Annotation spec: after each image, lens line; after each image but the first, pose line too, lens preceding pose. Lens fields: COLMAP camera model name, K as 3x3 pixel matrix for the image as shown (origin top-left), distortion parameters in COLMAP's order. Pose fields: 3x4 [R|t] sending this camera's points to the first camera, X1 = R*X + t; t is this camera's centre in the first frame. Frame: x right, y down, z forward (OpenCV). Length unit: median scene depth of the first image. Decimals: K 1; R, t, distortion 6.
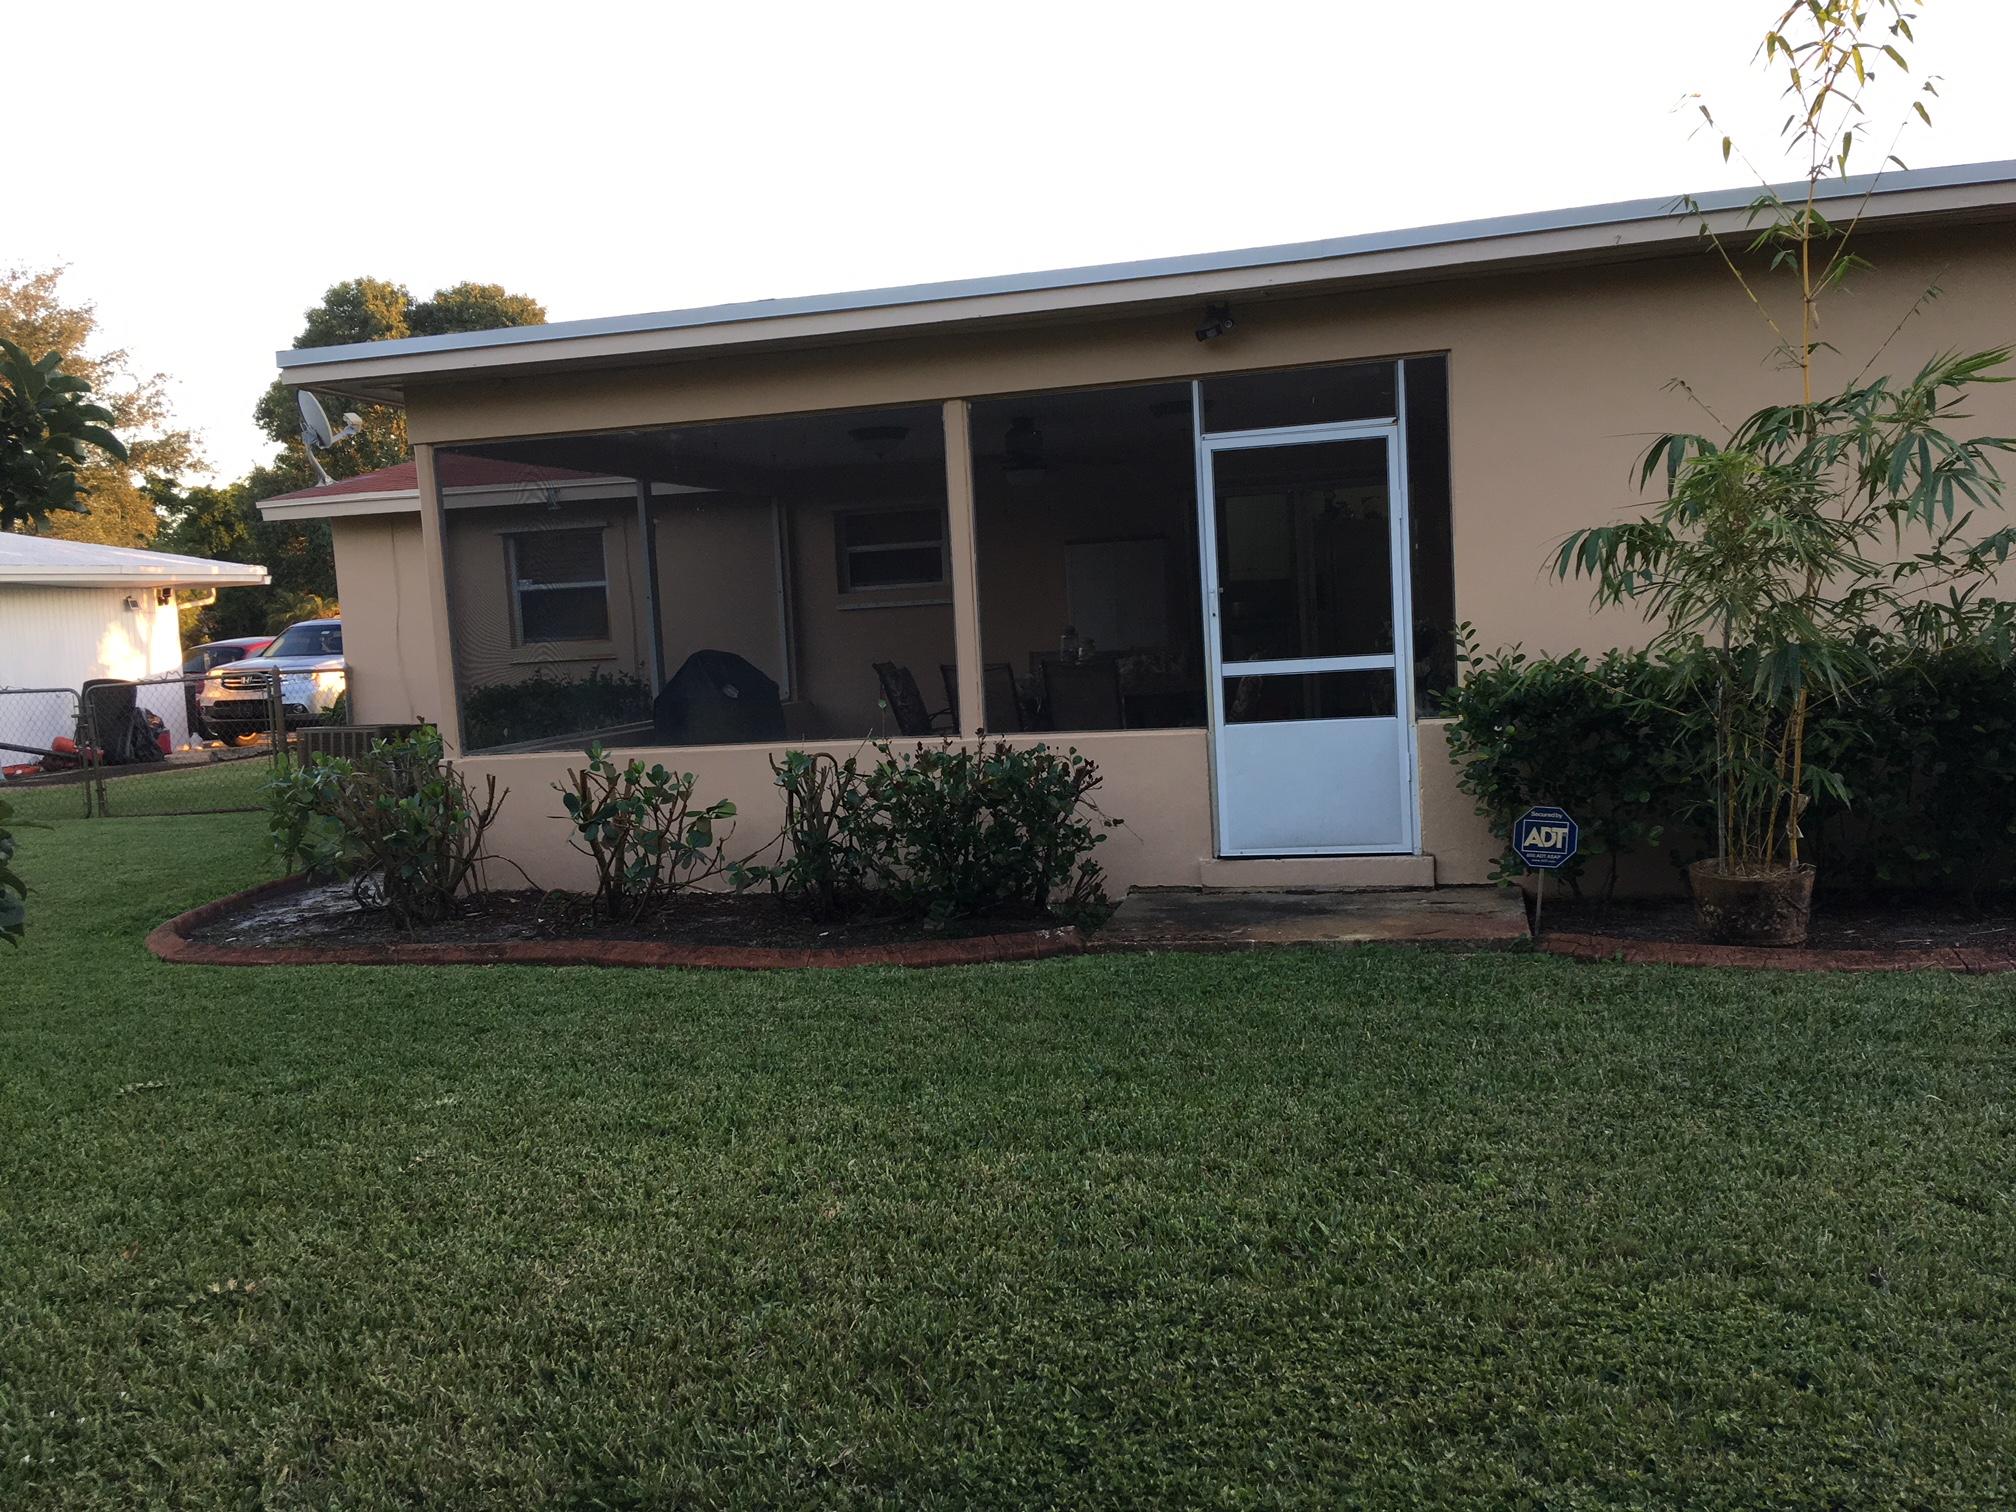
lens RADIAL K [[1697.6, 0, 1008.0], [0, 1697.6, 756.0], [0, 0, 1]] dist [0.114694, -0.109771]
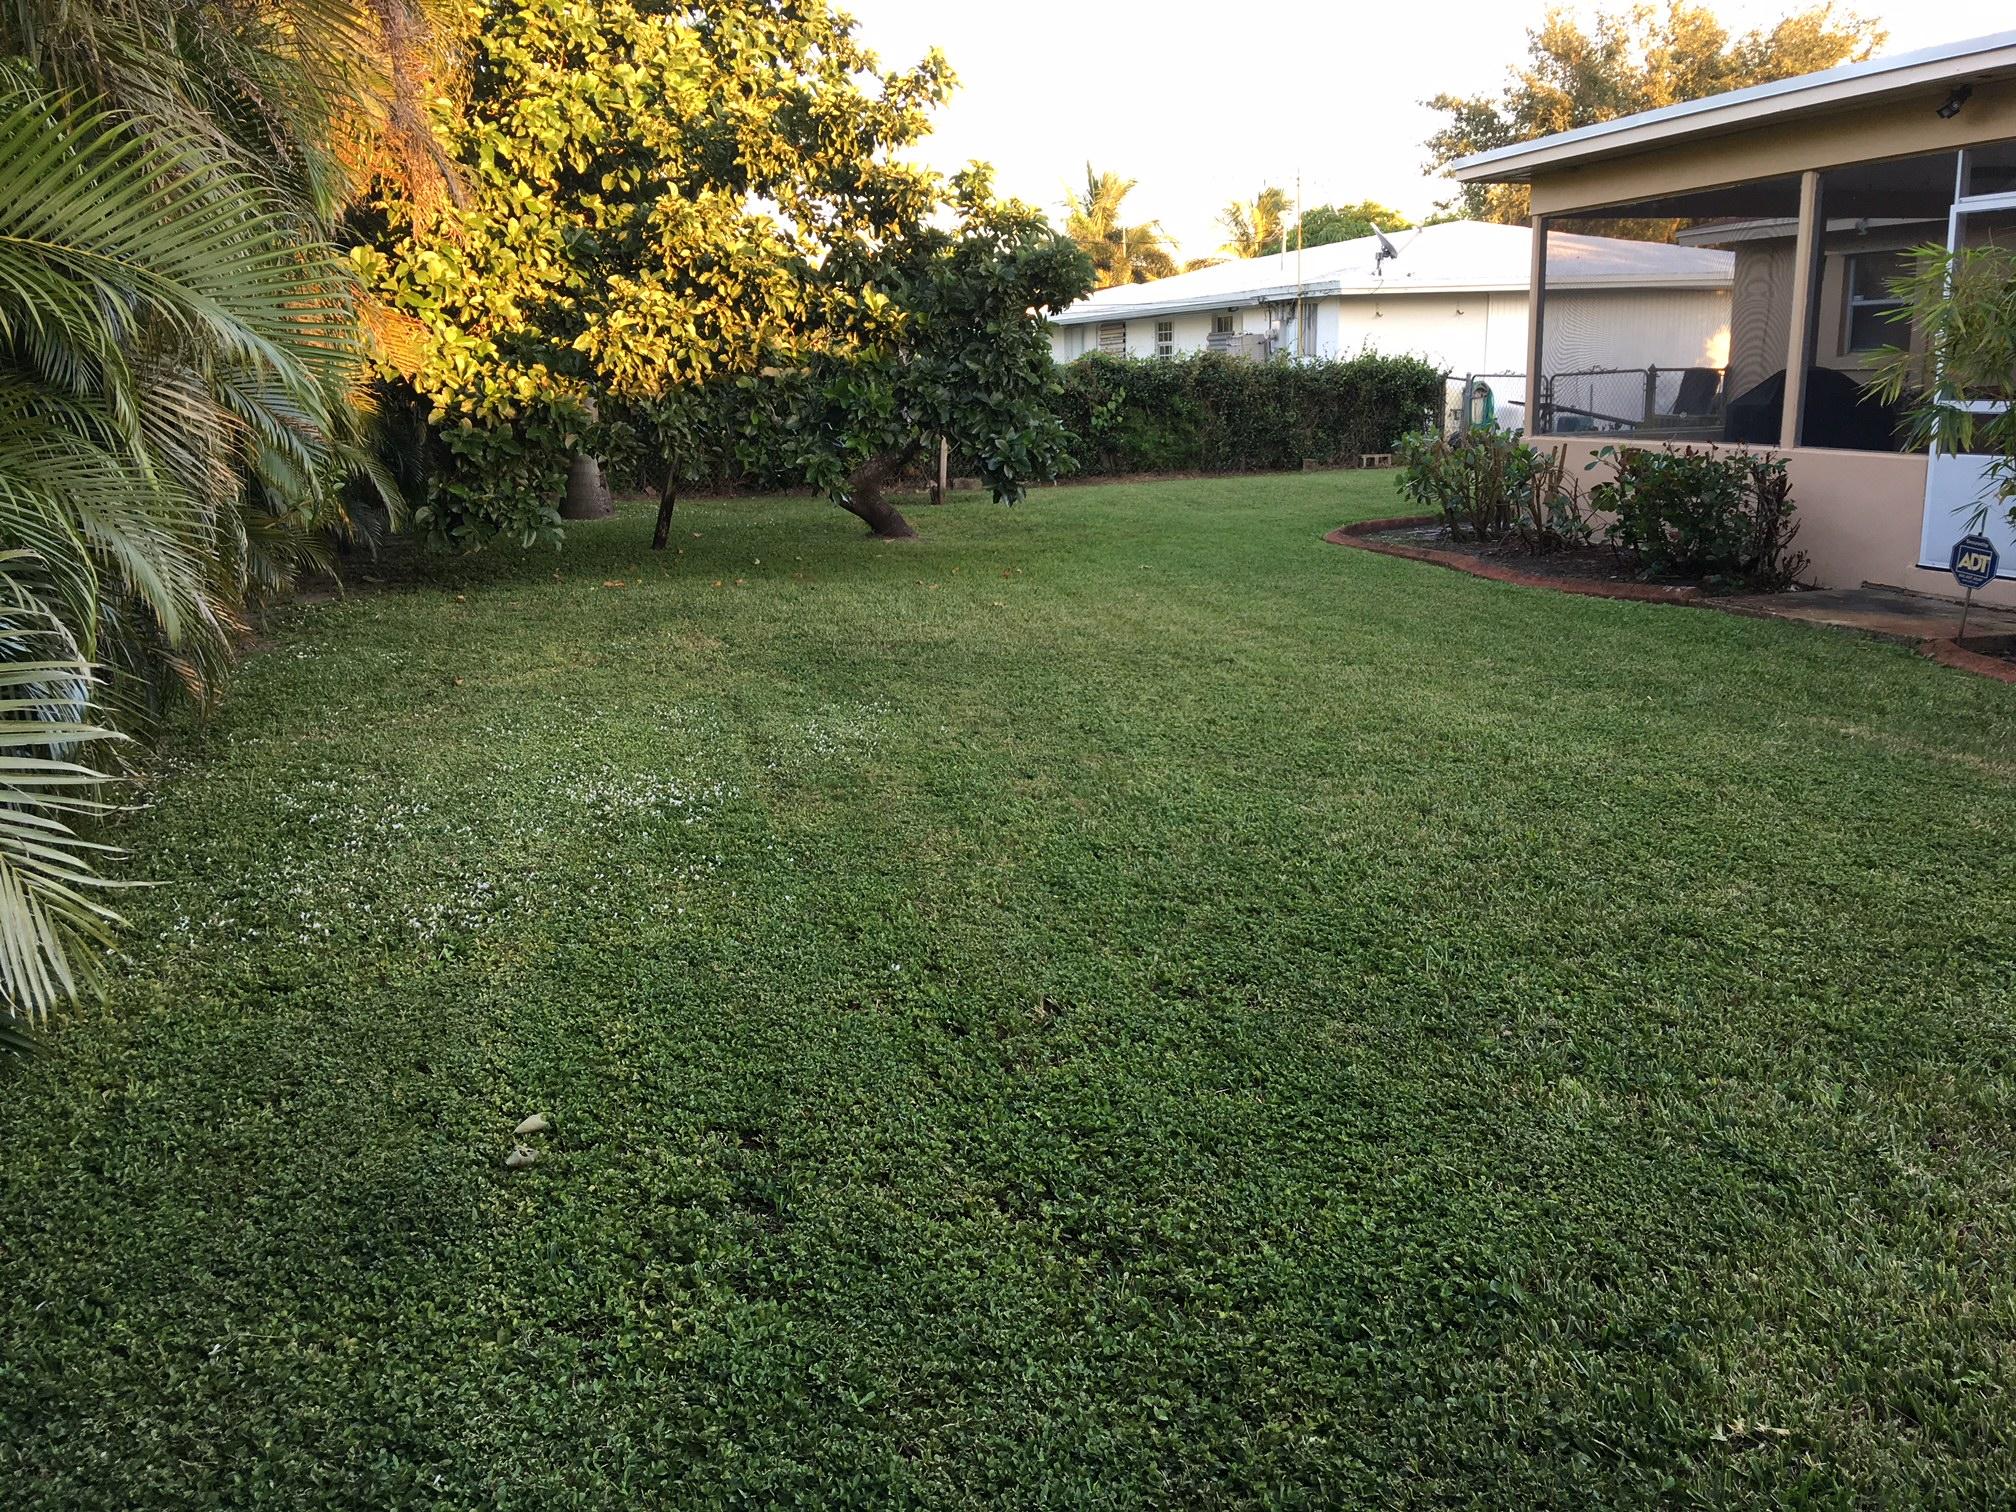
lens RADIAL K [[1698.0, 0, 998.4], [0, 1698.0, 750.3], [0, 0, 1]] dist [0.119168, -0.183716]
pose [[0.495885, 0.234759, -0.836054, 0.856865], [-0.084281, 0.971231, 0.222727, -0.030692], [0.864289, -0.039984, 0.501404, -0.164178]]
